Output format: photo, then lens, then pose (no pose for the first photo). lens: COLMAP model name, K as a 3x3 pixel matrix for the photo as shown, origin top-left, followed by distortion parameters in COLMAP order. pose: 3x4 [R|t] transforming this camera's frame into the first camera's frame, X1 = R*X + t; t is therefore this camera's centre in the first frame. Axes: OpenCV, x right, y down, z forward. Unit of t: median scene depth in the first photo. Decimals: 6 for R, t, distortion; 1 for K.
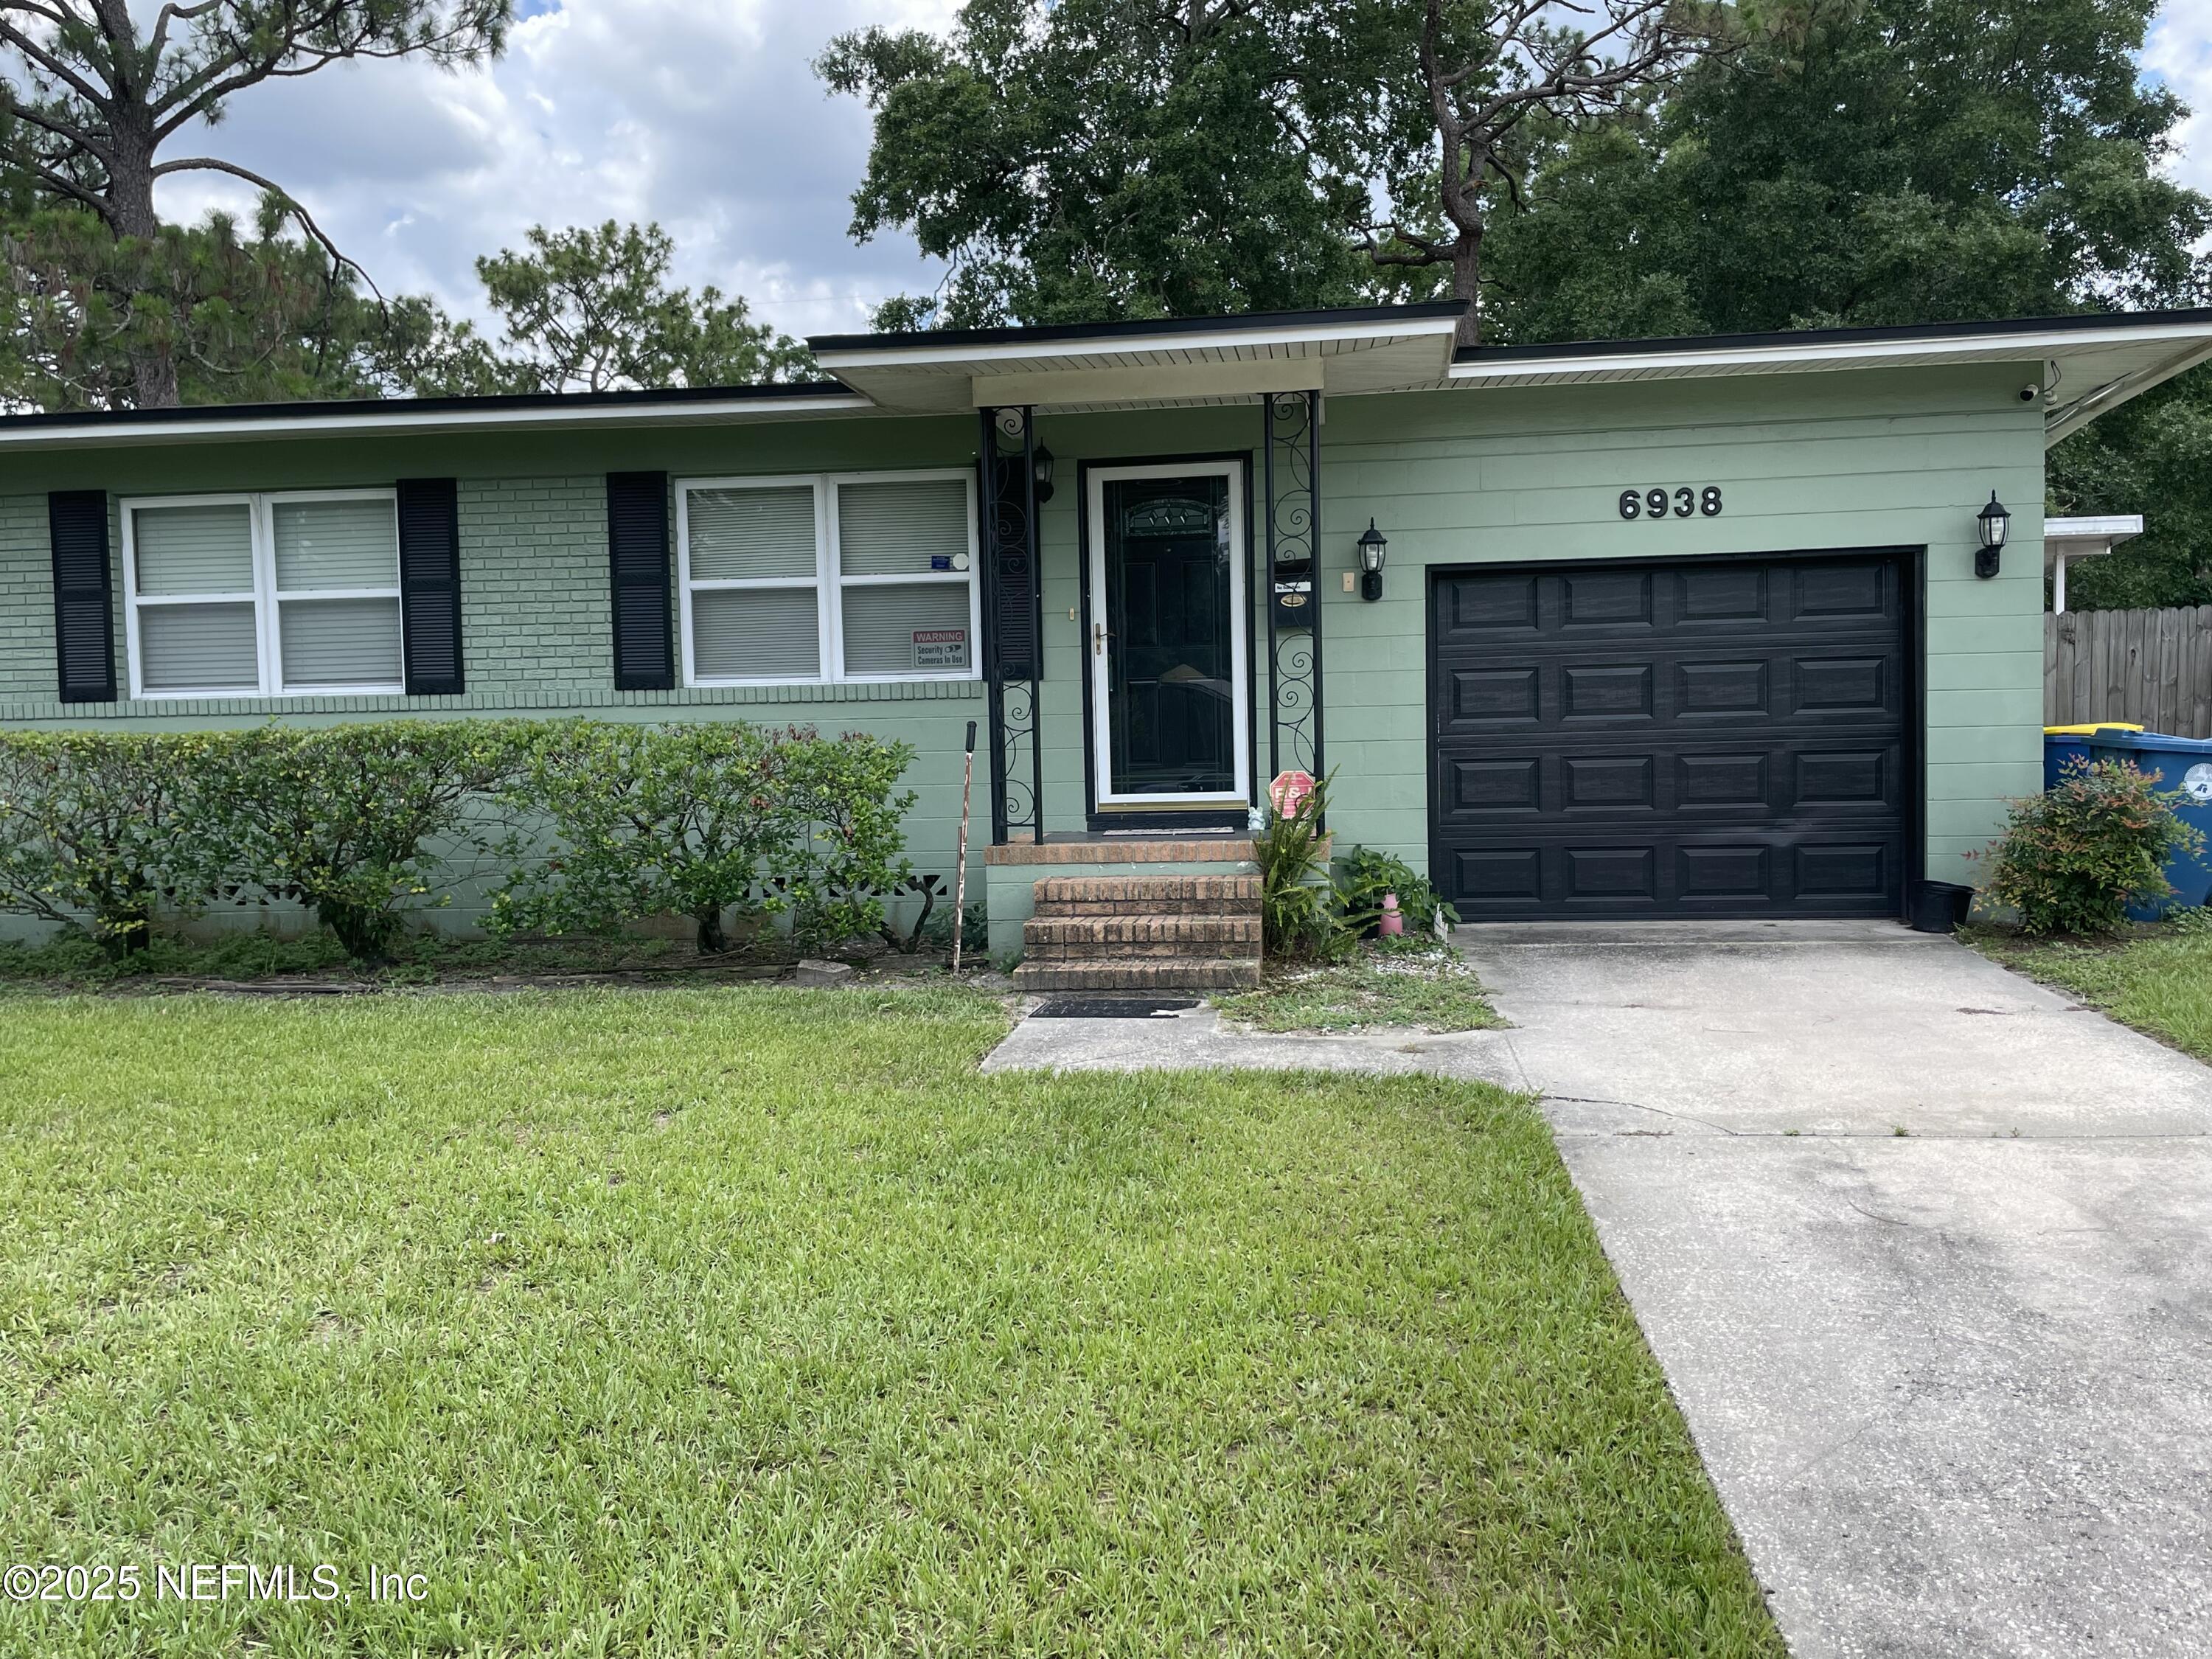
lens RADIAL K [[1848.3, 0, 1099.0], [0, 1848.3, 831.1], [0, 0, 1]] dist [0.016767, -0.002362]
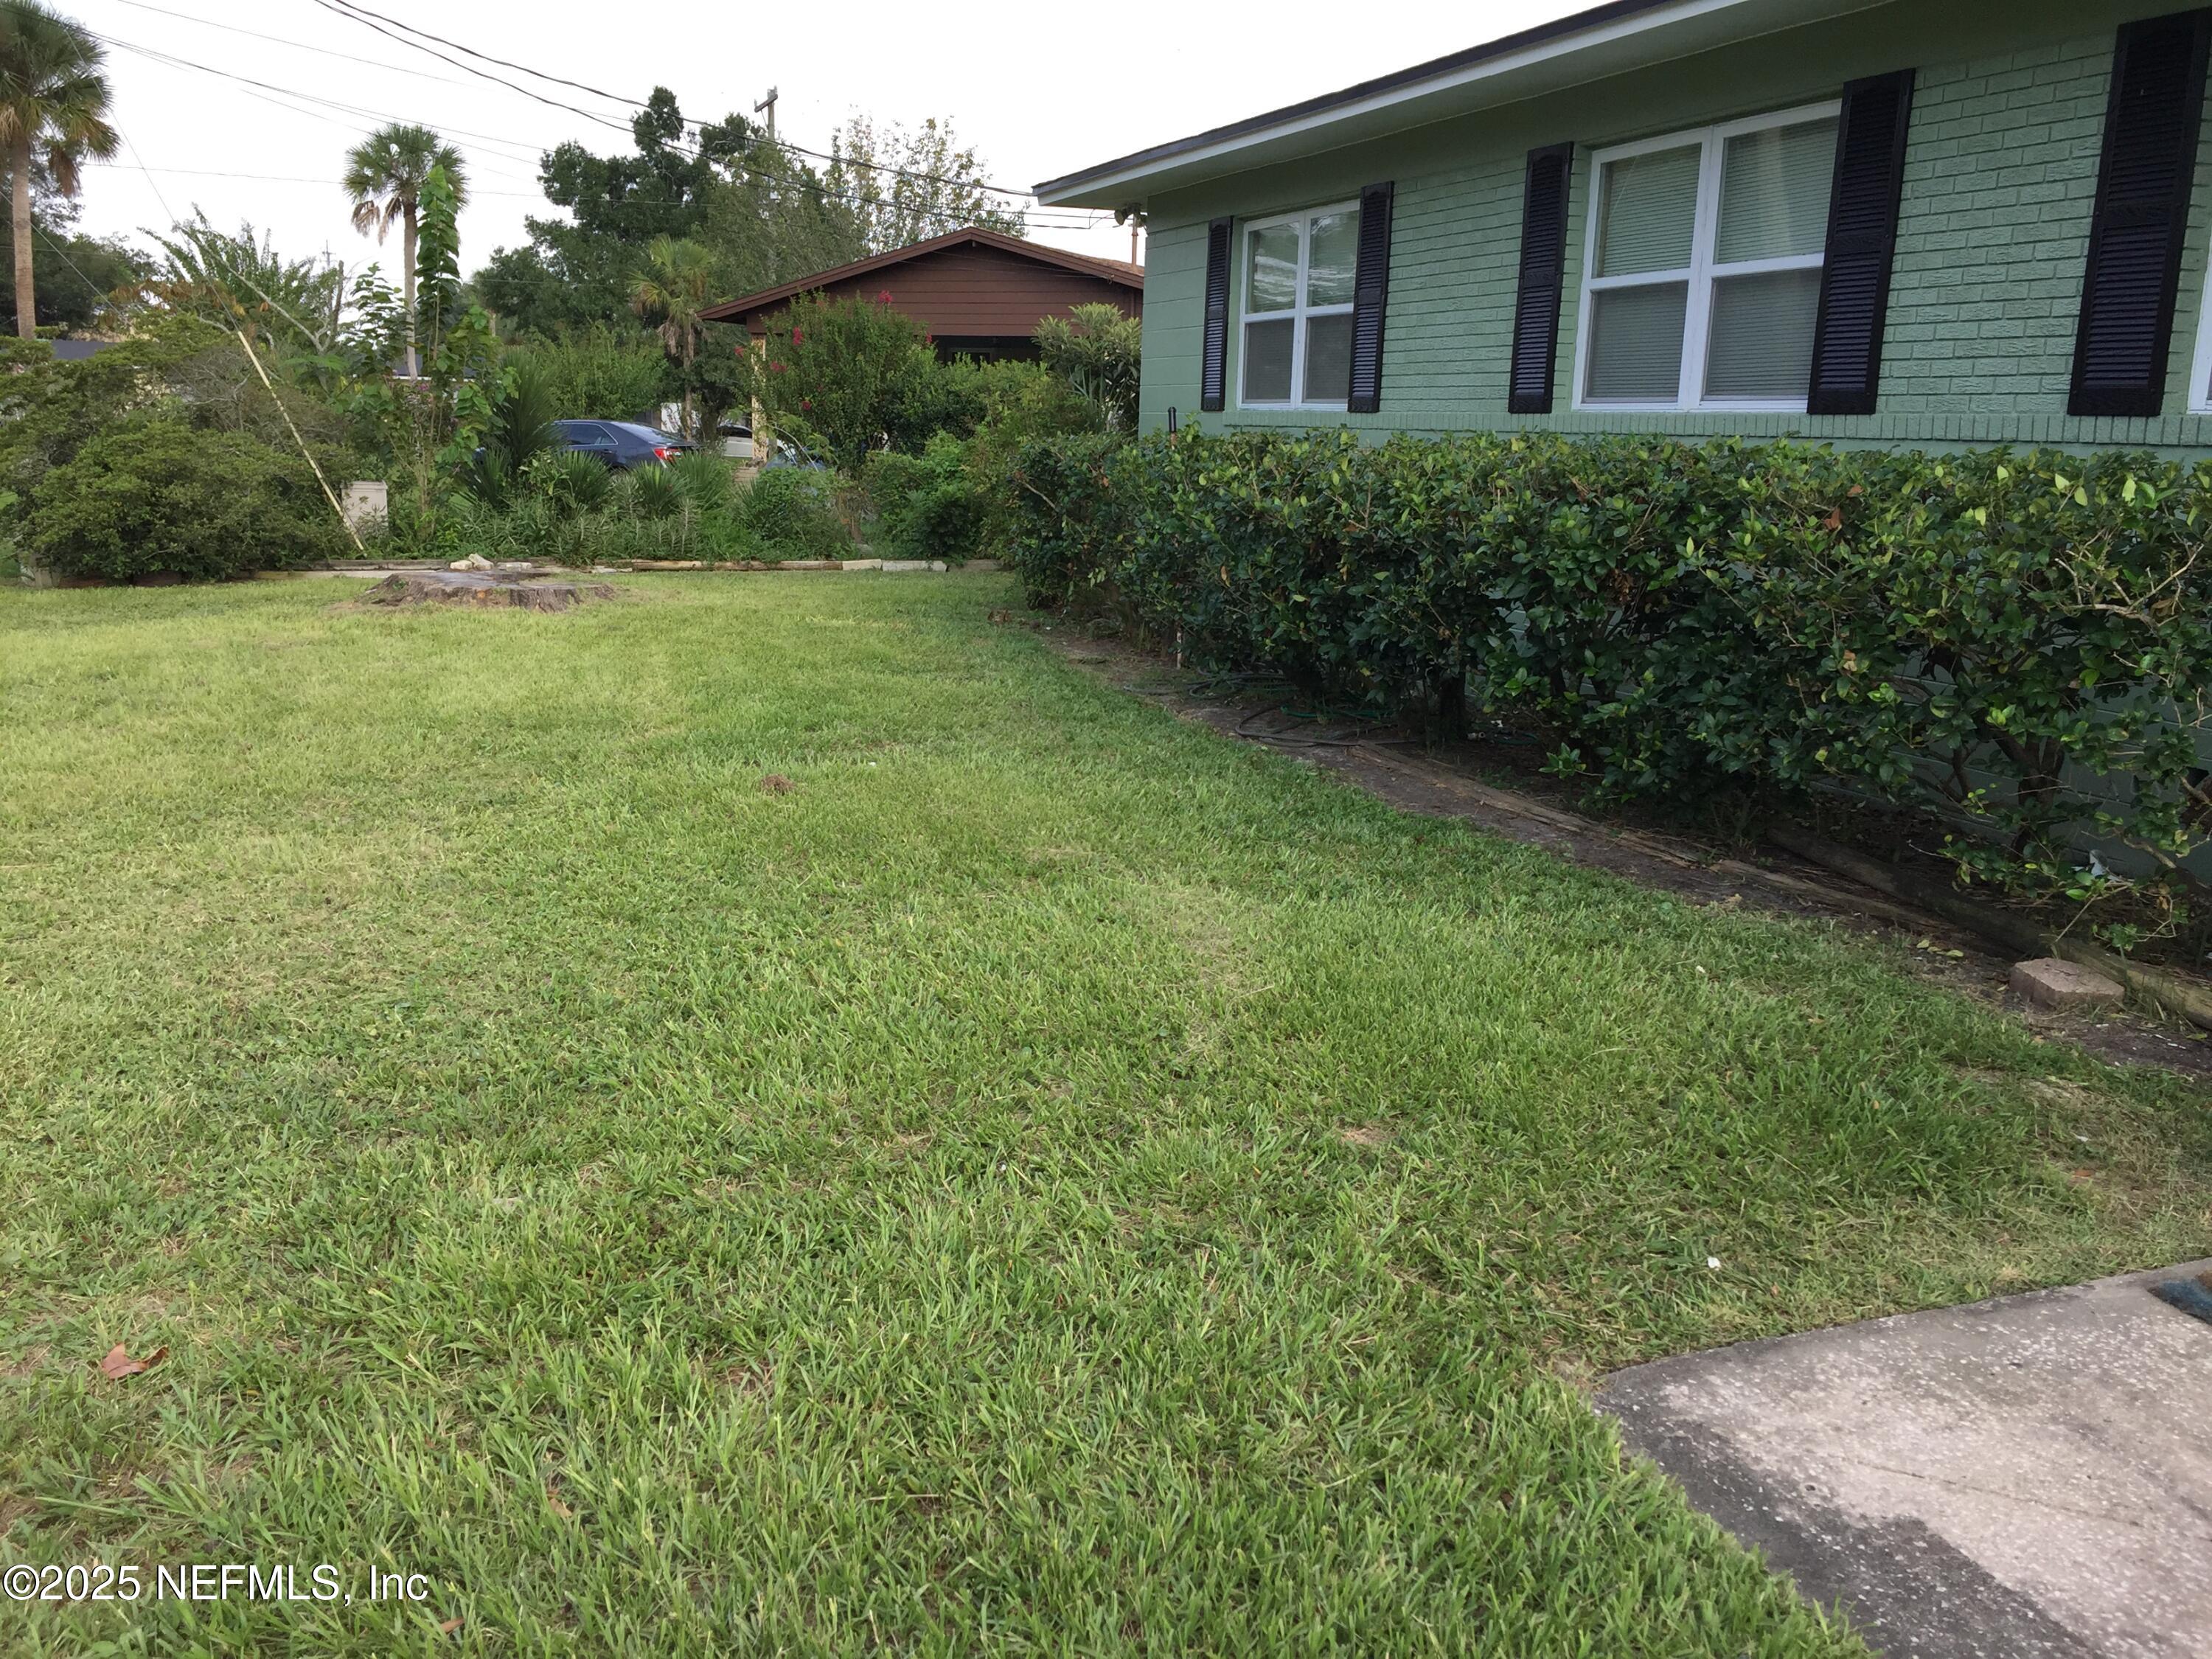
lens RADIAL K [[1880.7, 0, 1099.7], [0, 1880.7, 832.3], [0, 0, 1]] dist [0.077914, -0.109226]
pose [[0.459933, 0.219600, -0.860370, 0.145147], [-0.087996, 0.975439, 0.201930, -0.041959], [0.883583, -0.017165, 0.467961, 0.441915]]
